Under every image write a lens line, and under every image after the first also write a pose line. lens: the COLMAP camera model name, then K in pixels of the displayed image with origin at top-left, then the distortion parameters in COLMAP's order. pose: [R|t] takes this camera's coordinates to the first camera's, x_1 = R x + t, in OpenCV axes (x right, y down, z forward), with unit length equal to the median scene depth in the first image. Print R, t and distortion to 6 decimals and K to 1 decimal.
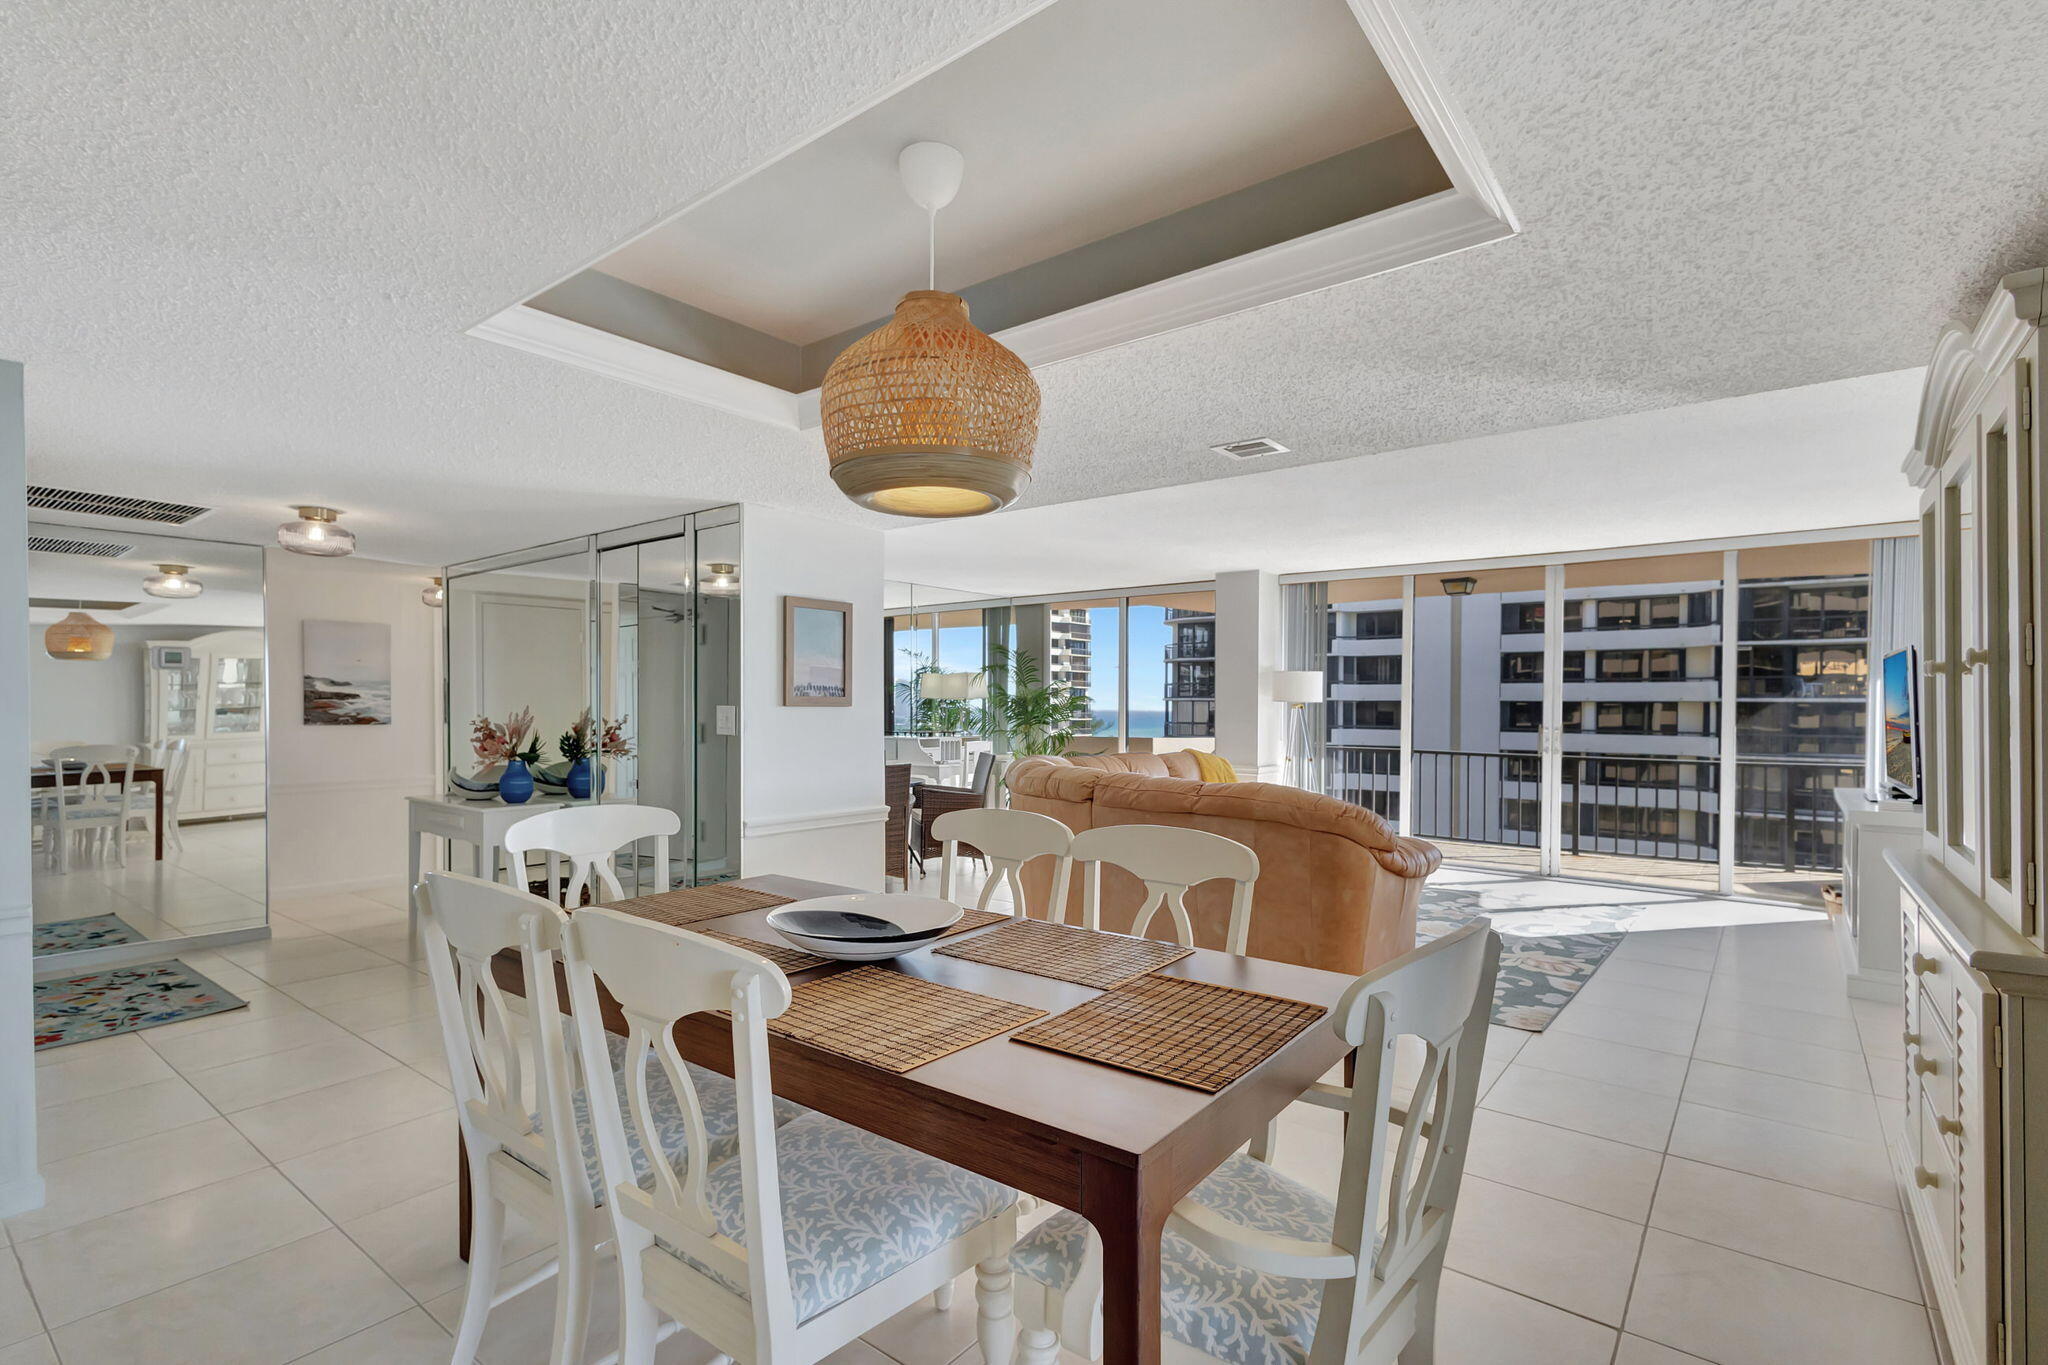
lens RADIAL K [[955.4, 0, 1023.4], [0, 955.4, 697.4], [0, 0, 1]] dist [-0.003040, -0.000185]
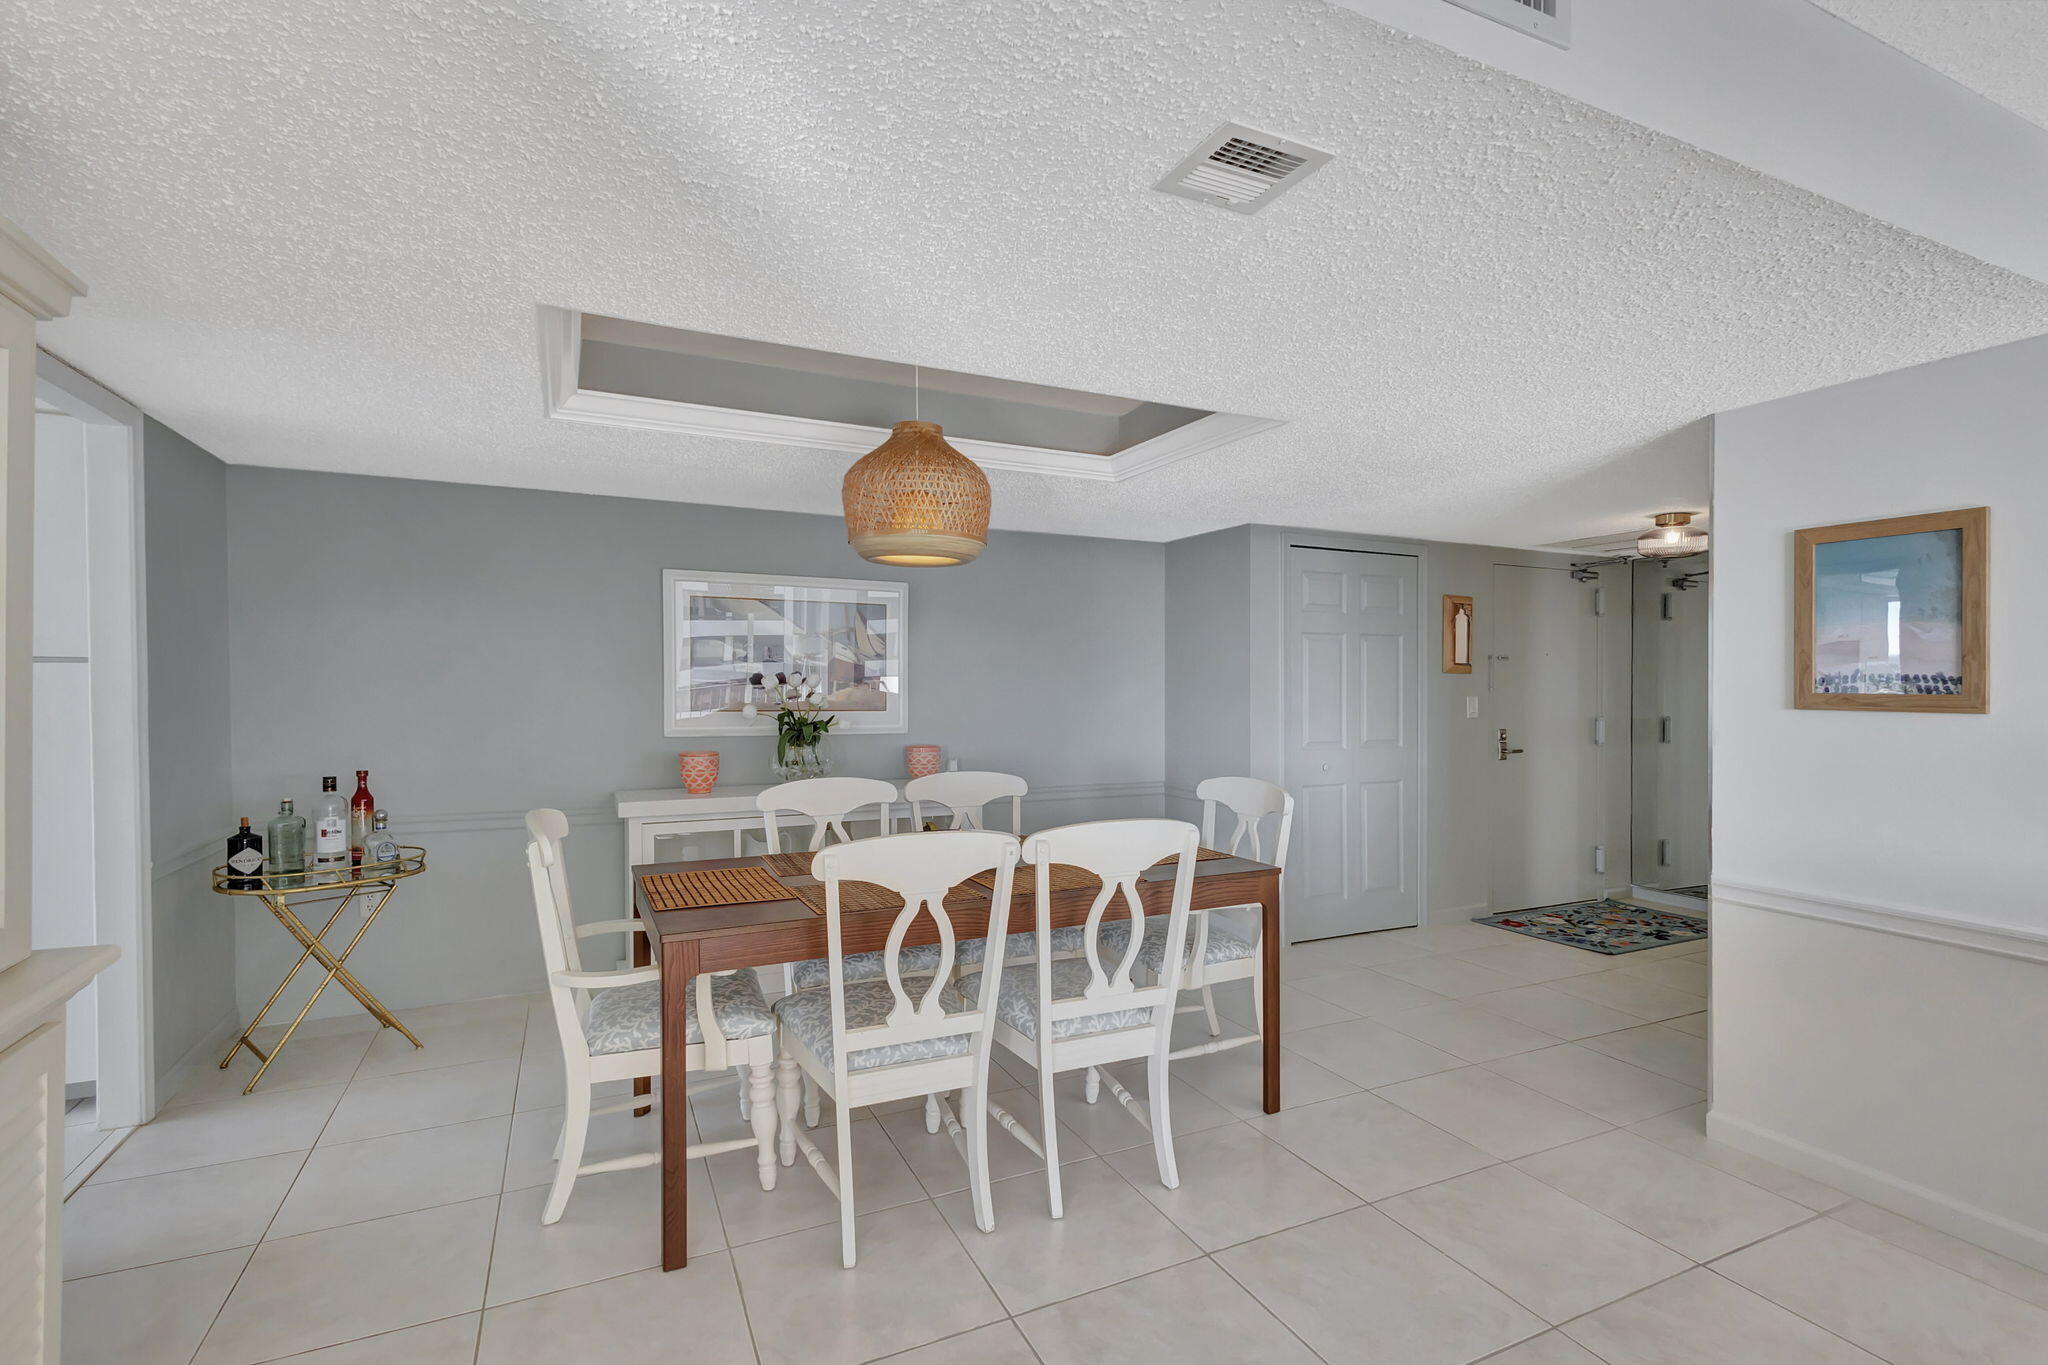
lens RADIAL K [[955.4, 0, 1023.4], [0, 955.4, 697.4], [0, 0, 1]] dist [-0.003040, -0.000185]
pose [[-0.452743, 0.009708, -0.891588, 0.537239], [0.003619, 0.999952, 0.009051, -0.007005], [0.891634, 0.000871, -0.452756, 0.846327]]
